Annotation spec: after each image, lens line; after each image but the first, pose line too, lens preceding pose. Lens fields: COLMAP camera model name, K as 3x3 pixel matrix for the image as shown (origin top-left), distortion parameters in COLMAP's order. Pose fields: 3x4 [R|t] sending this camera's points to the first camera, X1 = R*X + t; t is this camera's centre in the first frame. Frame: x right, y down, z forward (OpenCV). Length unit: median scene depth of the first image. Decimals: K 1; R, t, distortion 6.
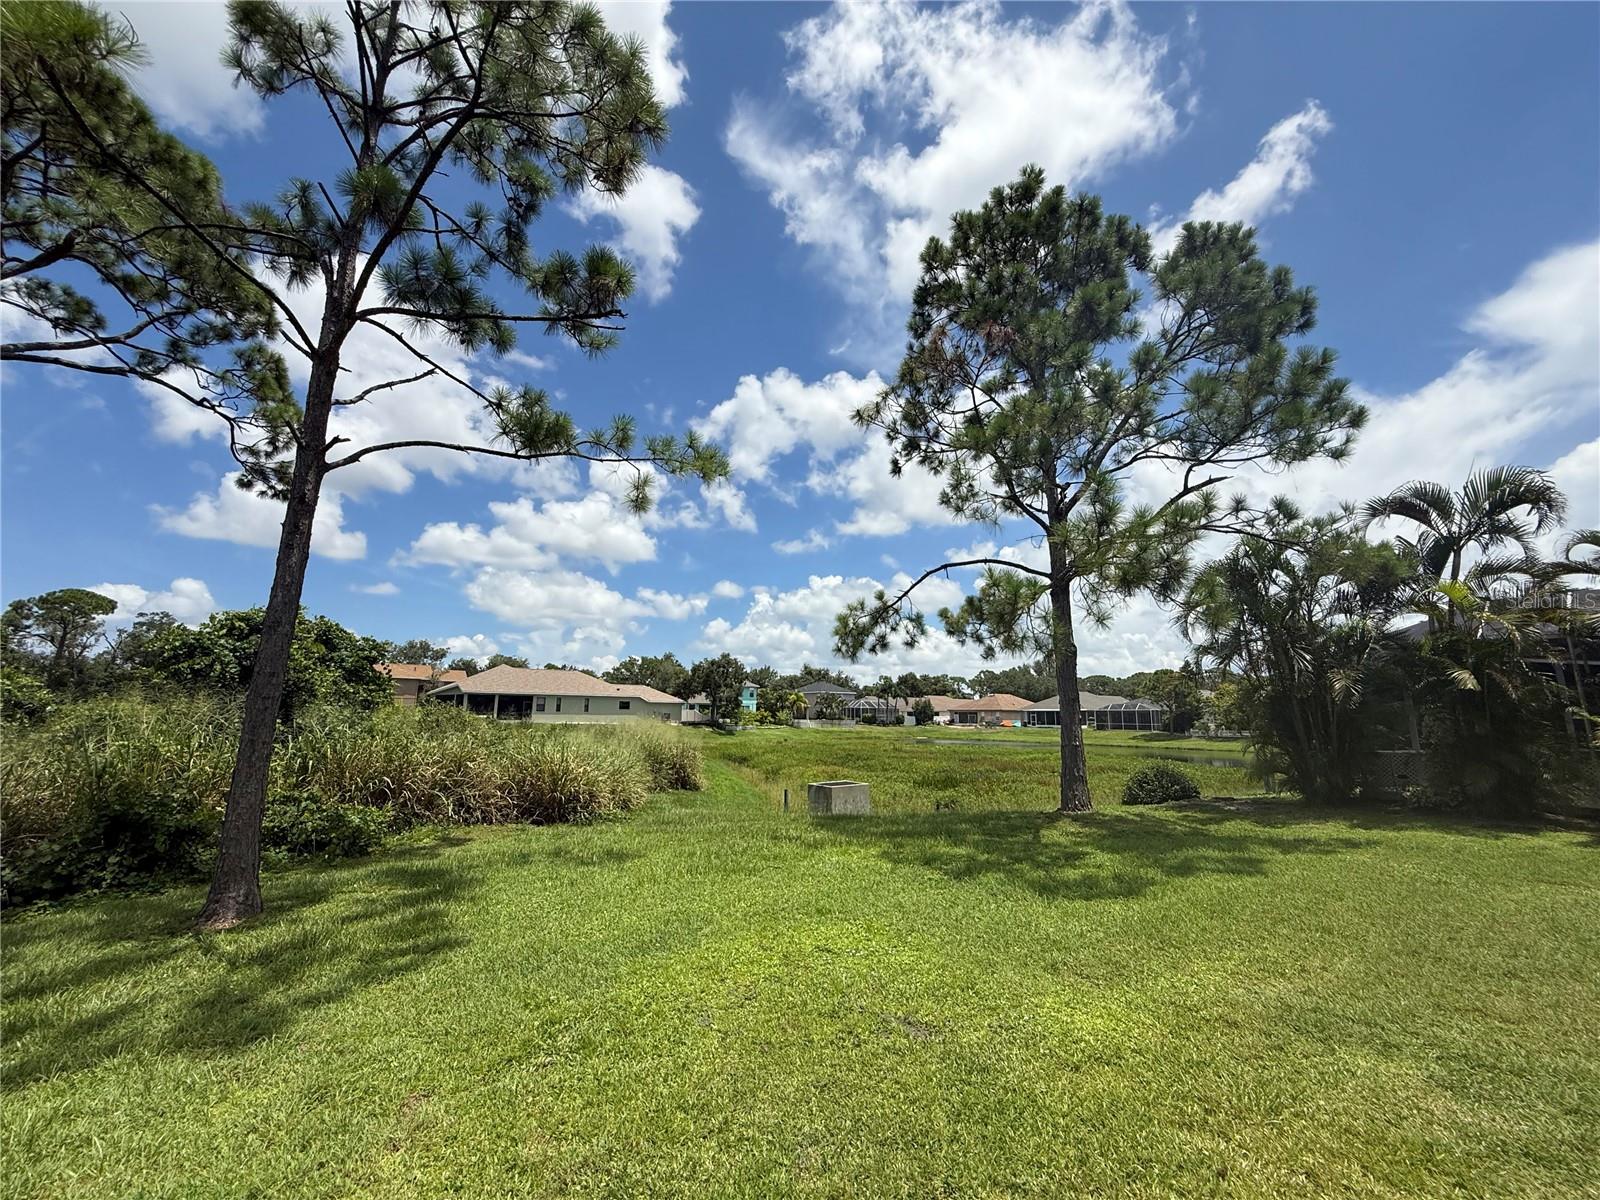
lens RADIAL K [[638.0, 0, 800.0], [0, 638.0, 600.0], [0, 0, 1]] dist [0.000071, 0.000355]
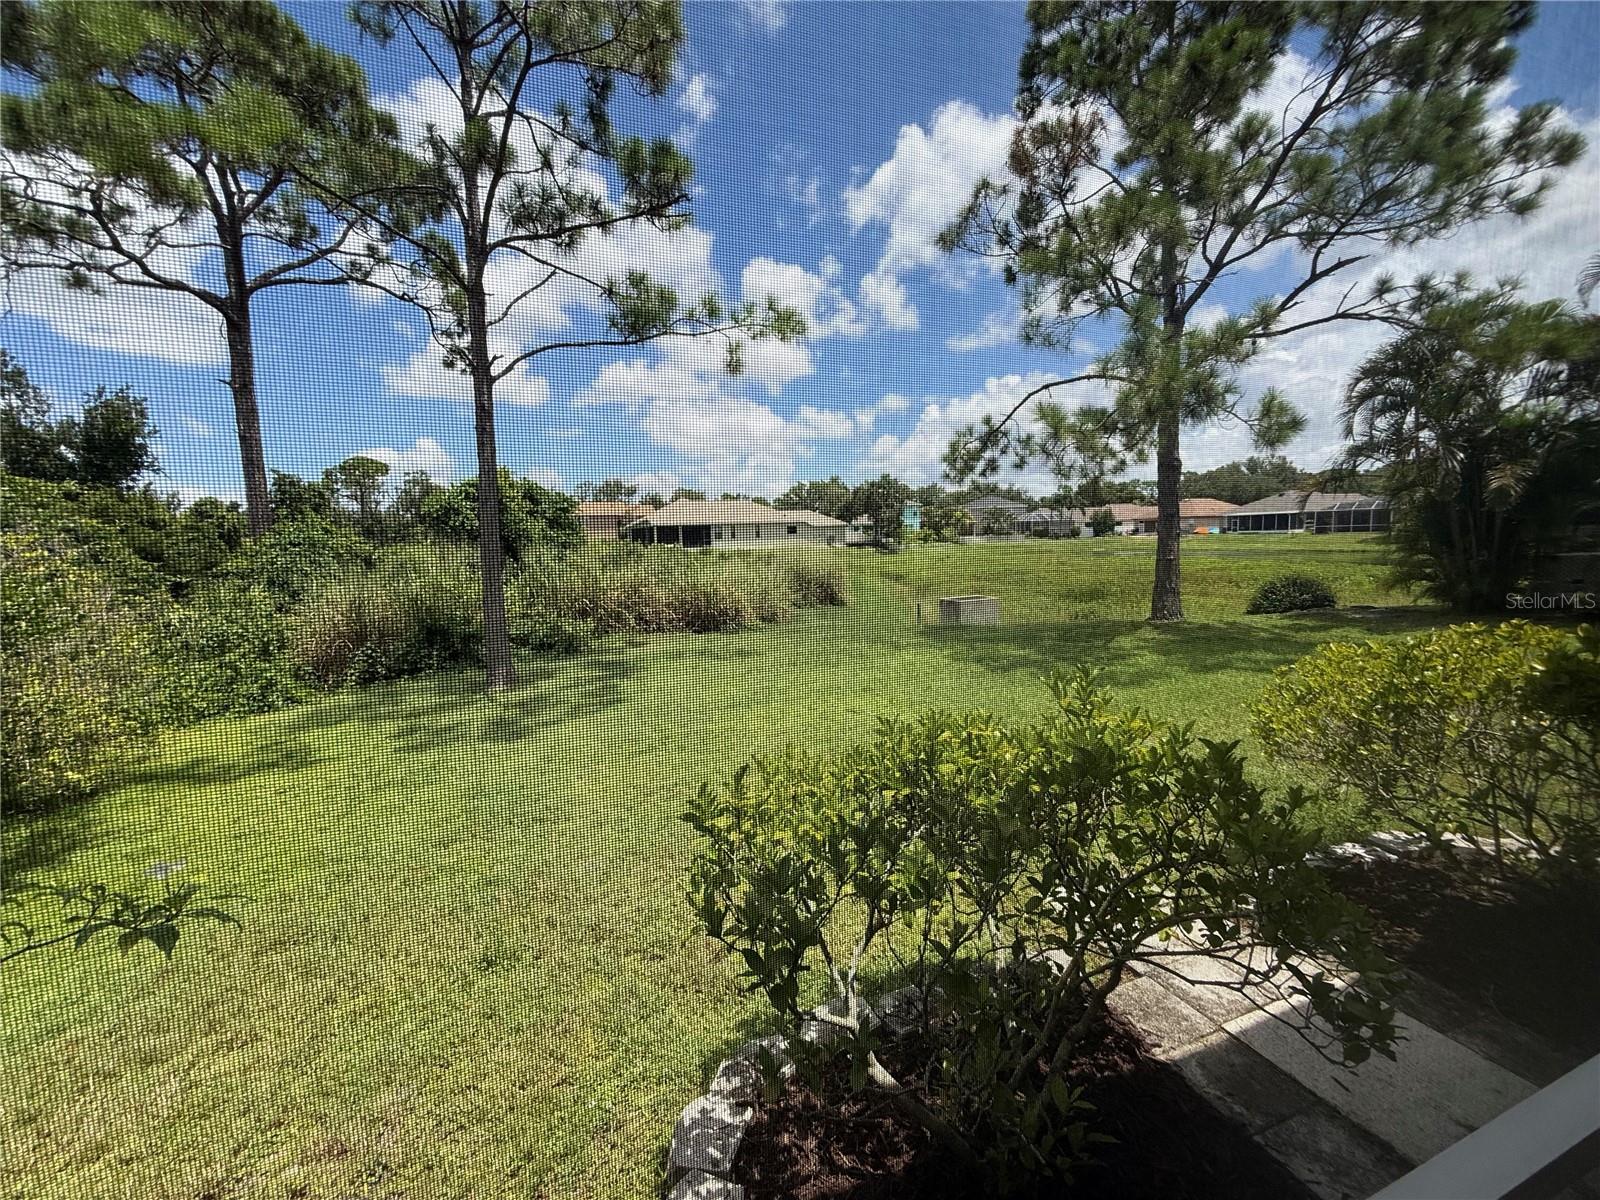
lens RADIAL K [[638.0, 0, 800.0], [0, 638.0, 600.0], [0, 0, 1]] dist [0.000071, 0.000355]
pose [[0.964448, -0.014881, -0.263854, 0.082606], [0.087582, 0.959988, 0.265992, -0.022639], [0.249339, -0.279644, 0.927162, -0.077706]]
